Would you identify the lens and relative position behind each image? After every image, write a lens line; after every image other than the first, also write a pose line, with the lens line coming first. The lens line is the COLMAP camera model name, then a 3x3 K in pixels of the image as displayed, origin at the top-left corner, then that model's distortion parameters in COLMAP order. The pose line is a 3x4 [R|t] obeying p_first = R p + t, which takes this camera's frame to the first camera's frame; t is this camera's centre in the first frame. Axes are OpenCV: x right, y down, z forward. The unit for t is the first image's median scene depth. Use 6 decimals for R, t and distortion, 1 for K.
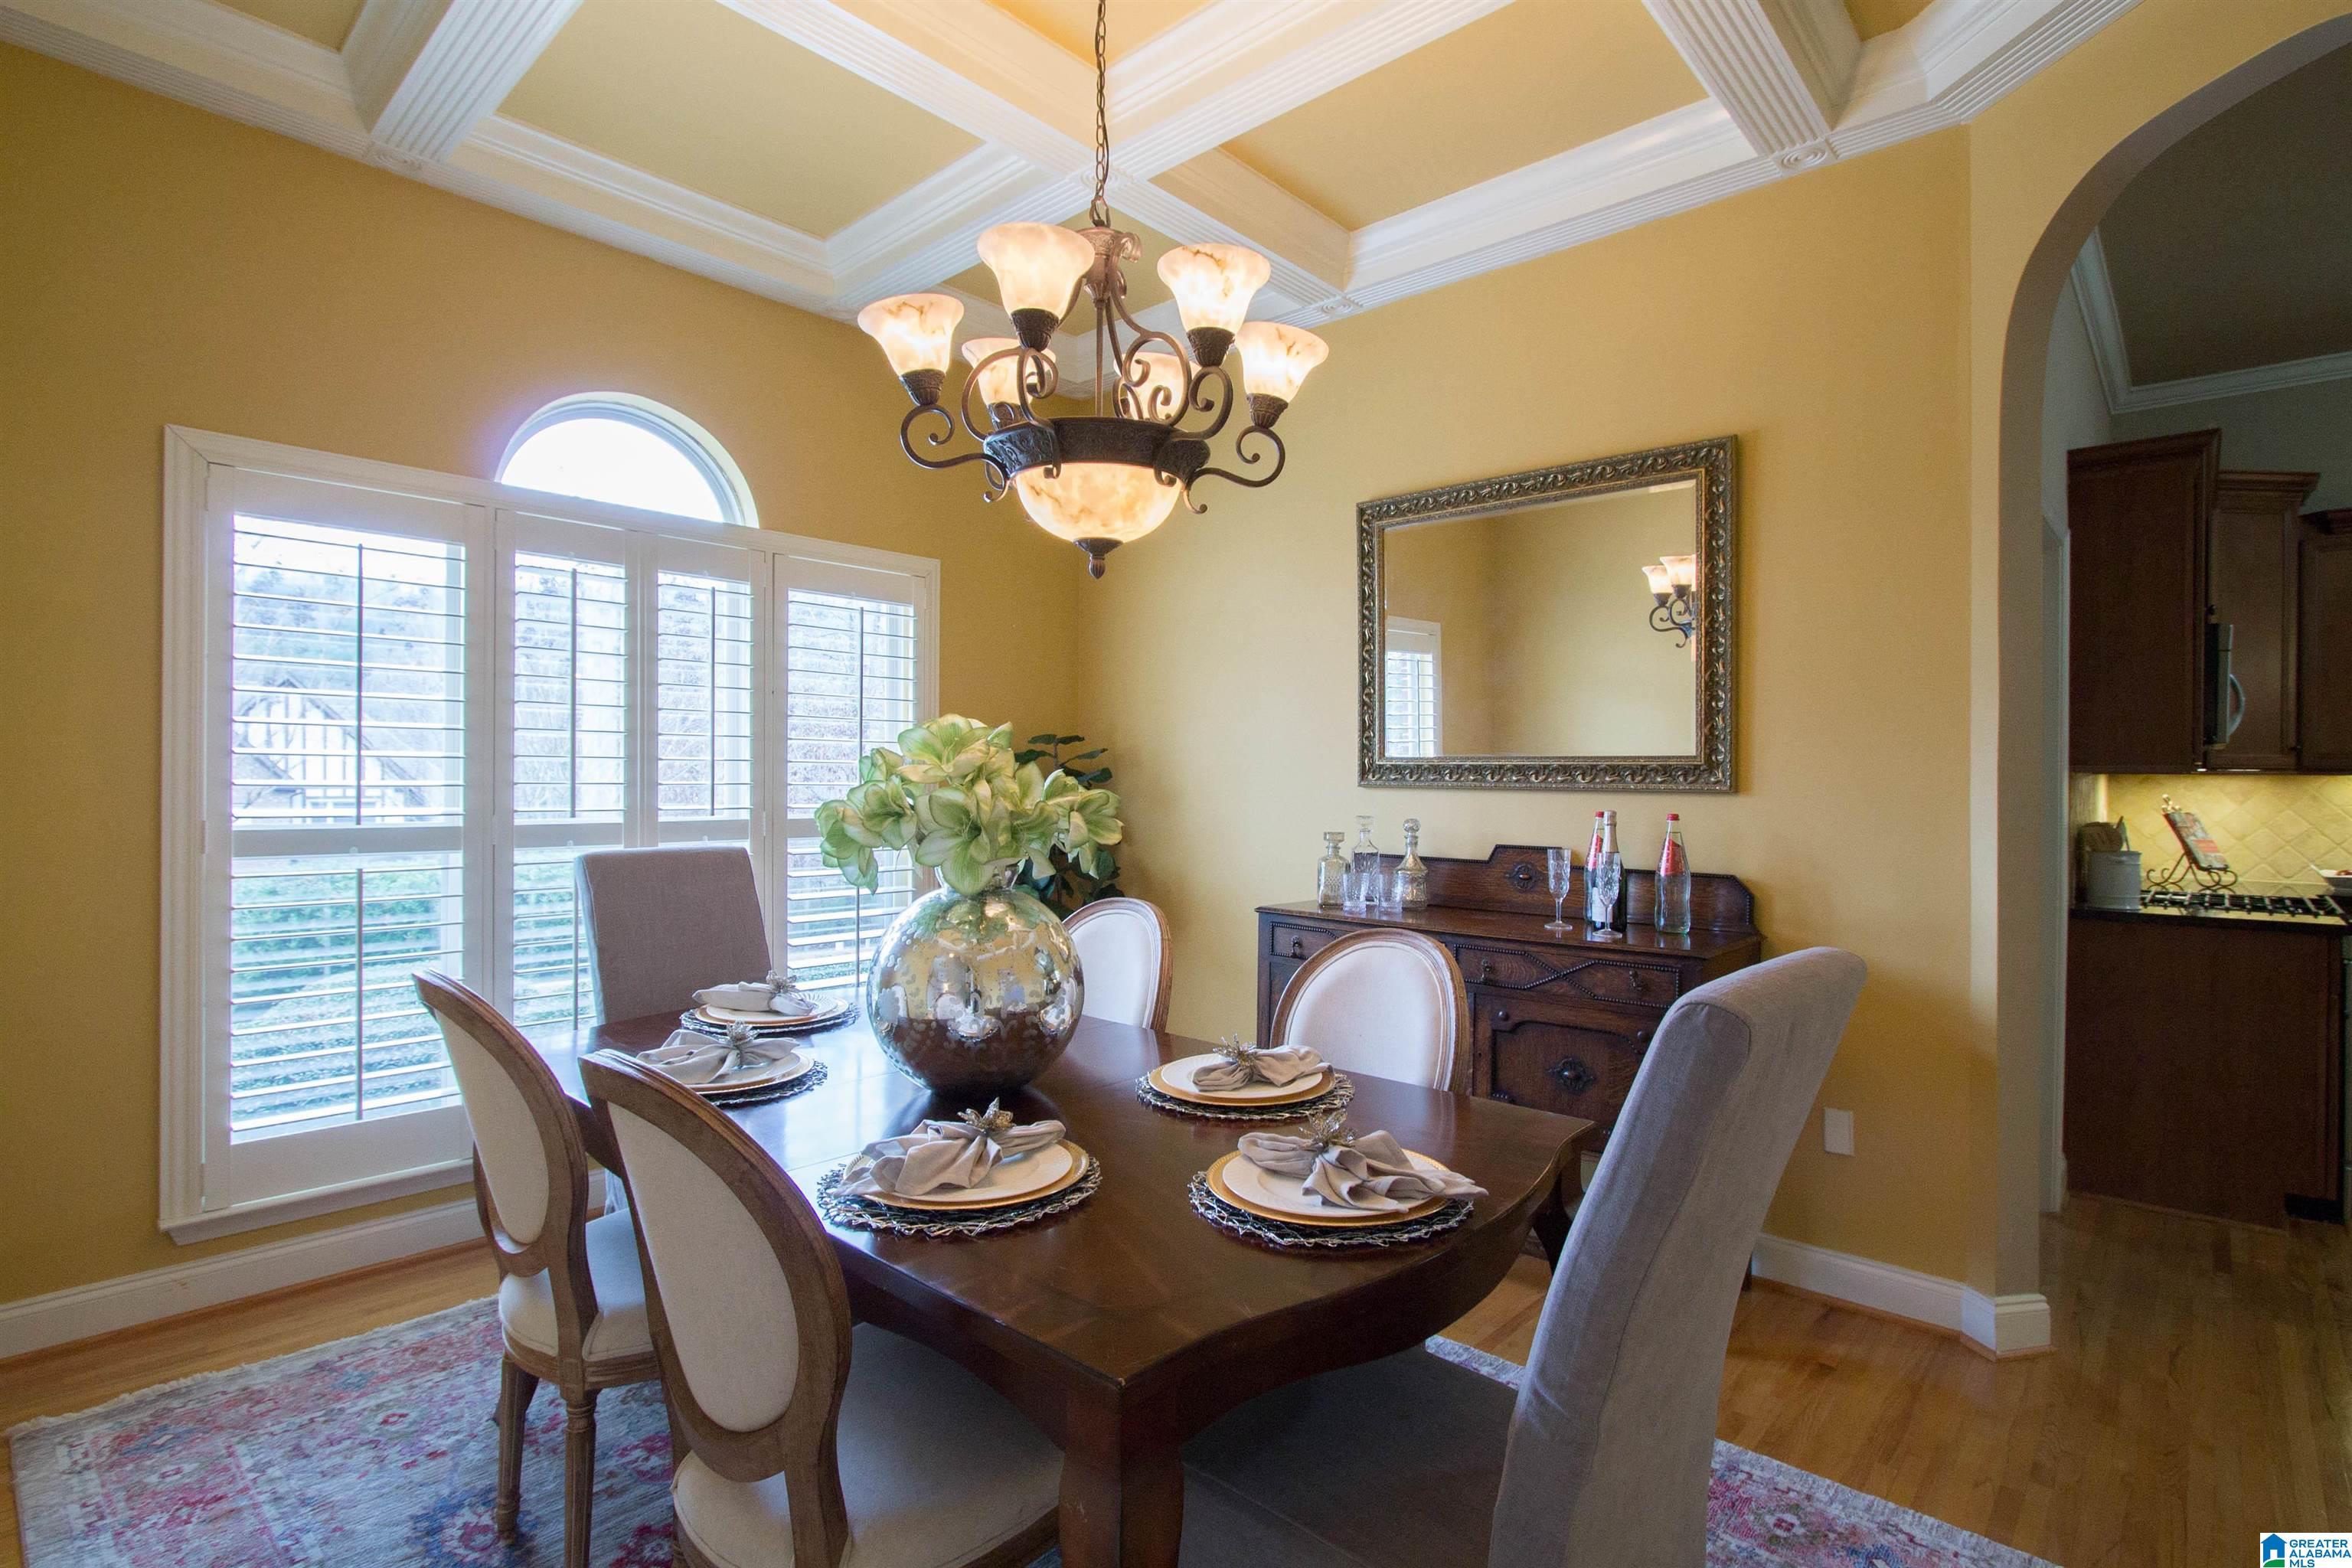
lens RADIAL K [[1114.7, 0, 1197.3], [0, 1114.7, 784.6], [0, 0, 1]] dist [-0.022255, 0.002902]
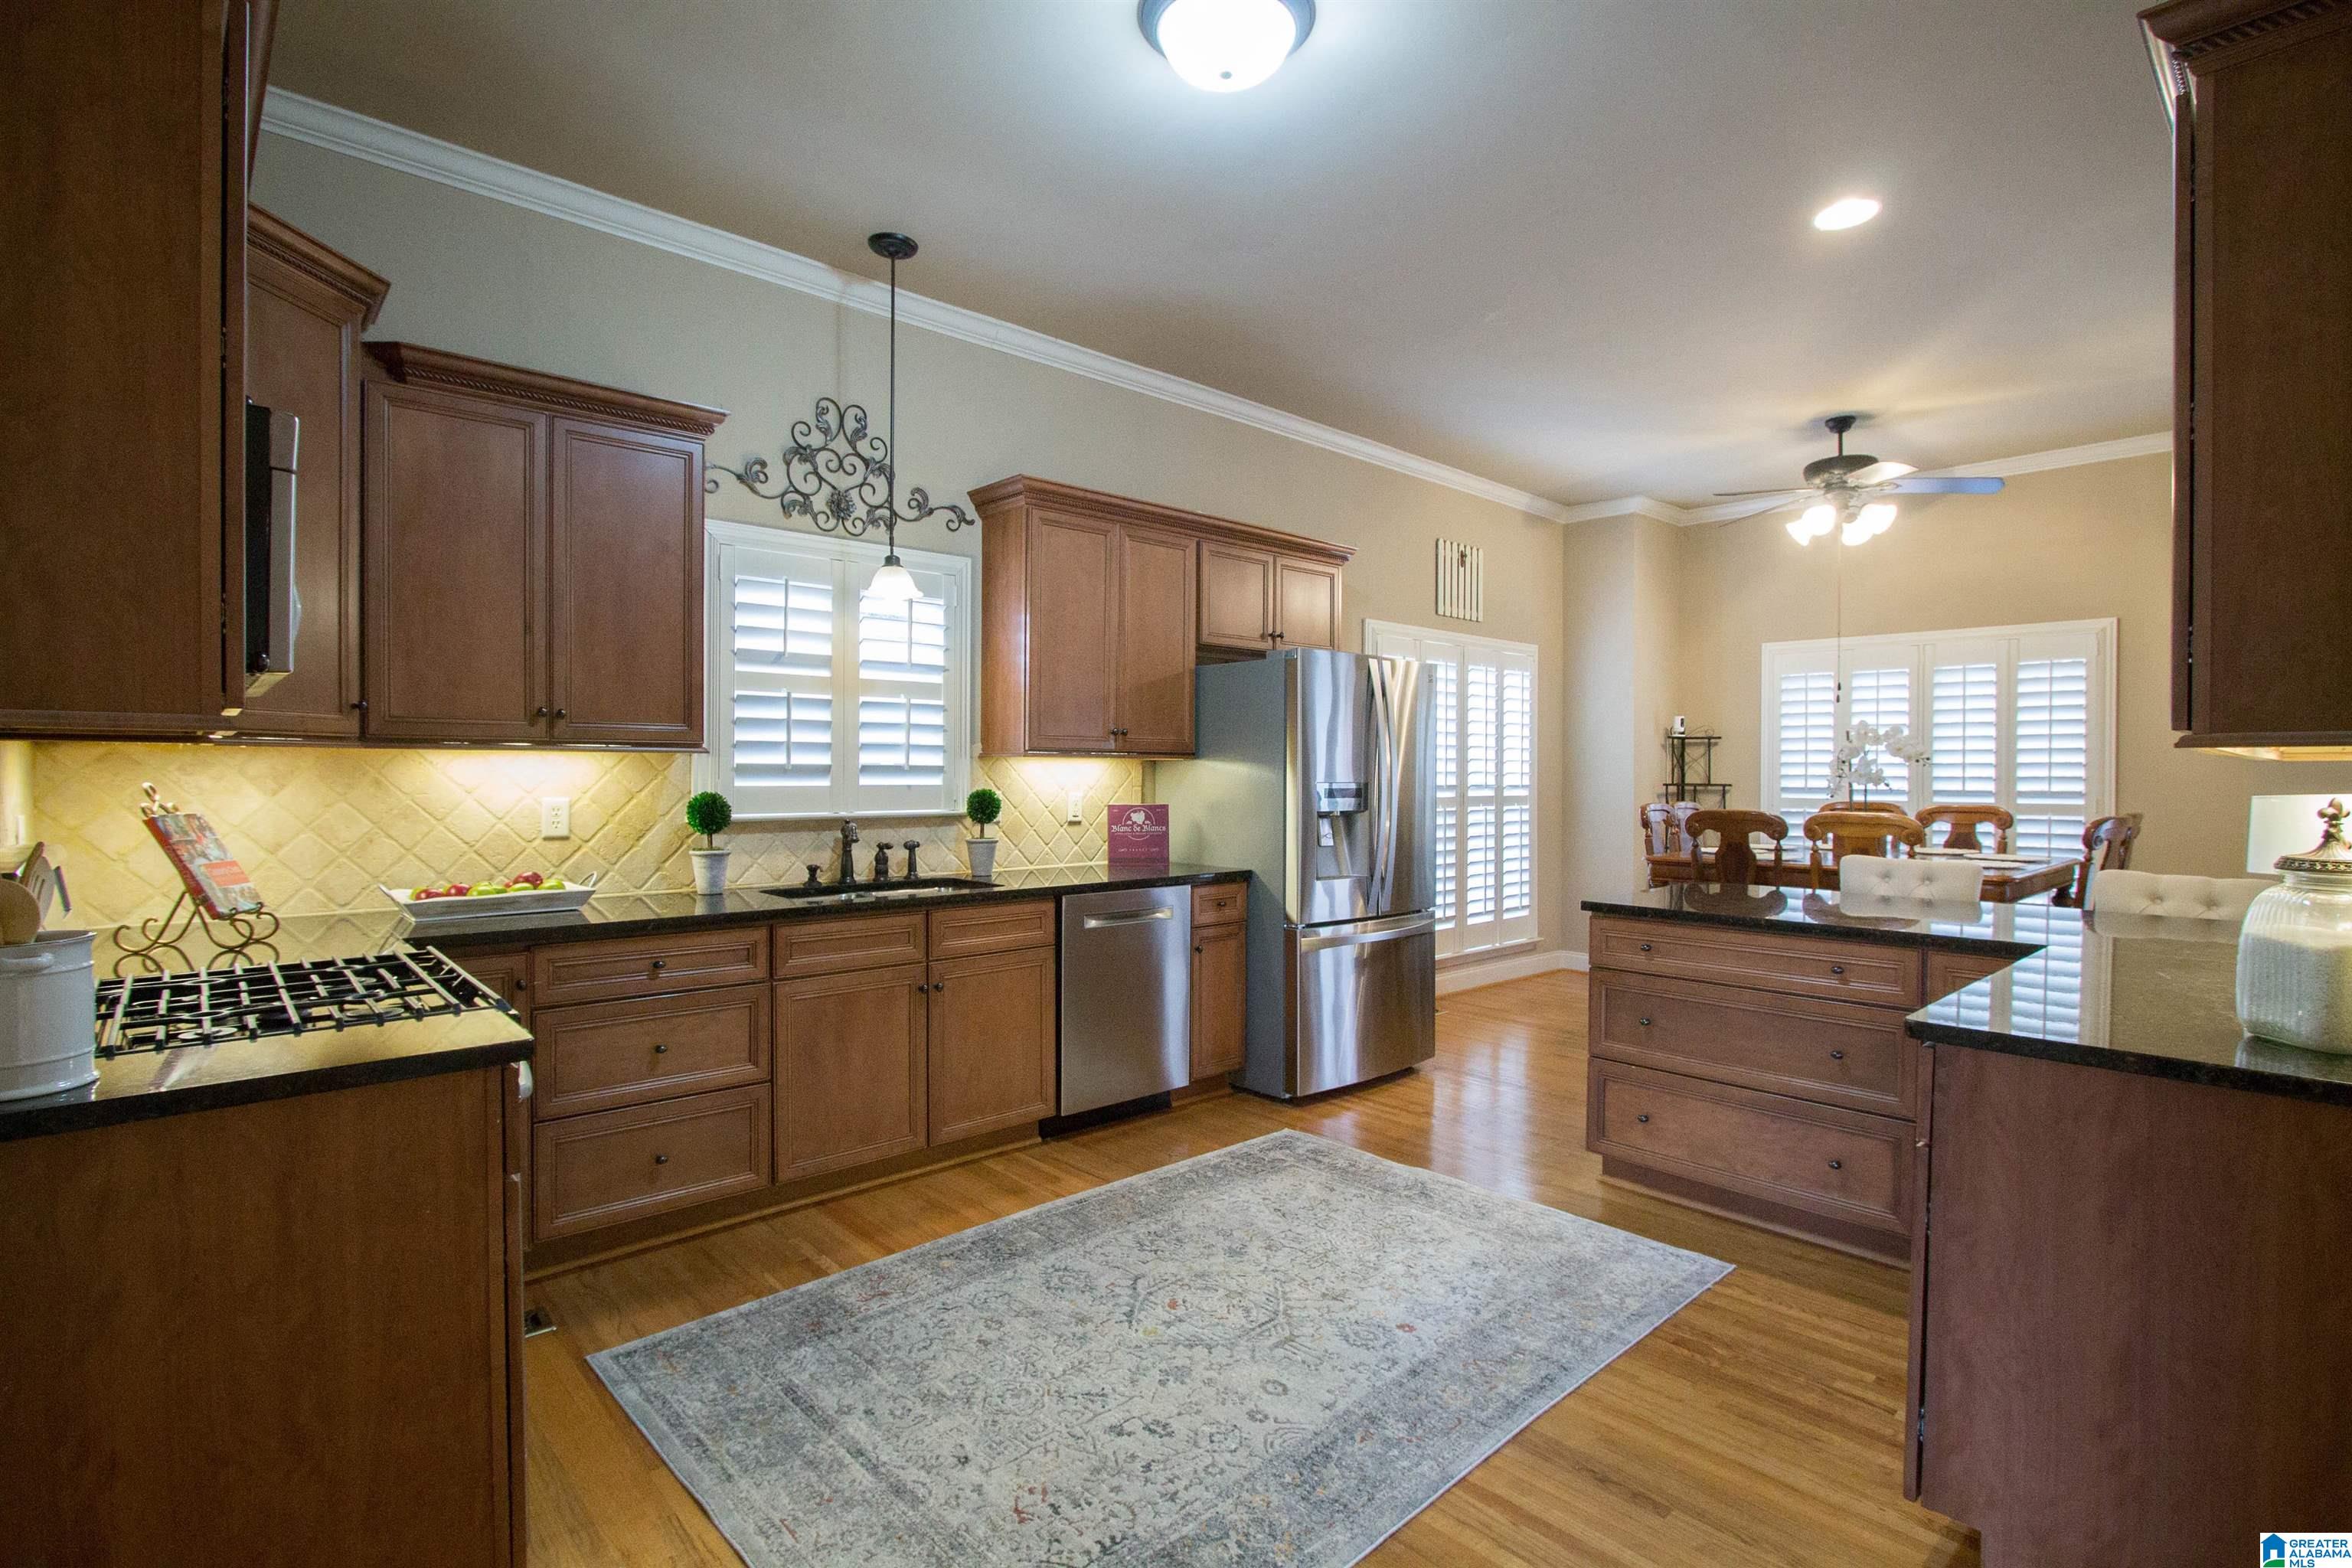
lens RADIAL K [[1114.7, 0, 1187.2], [0, 1114.7, 783.7], [0, 0, 1]] dist [-0.022255, 0.002902]
pose [[0.082487, -0.017228, 0.996443, 0.408300], [0.000746, 0.999851, 0.017225, 0.001451], [-0.996592, -0.000677, 0.082487, 0.469220]]
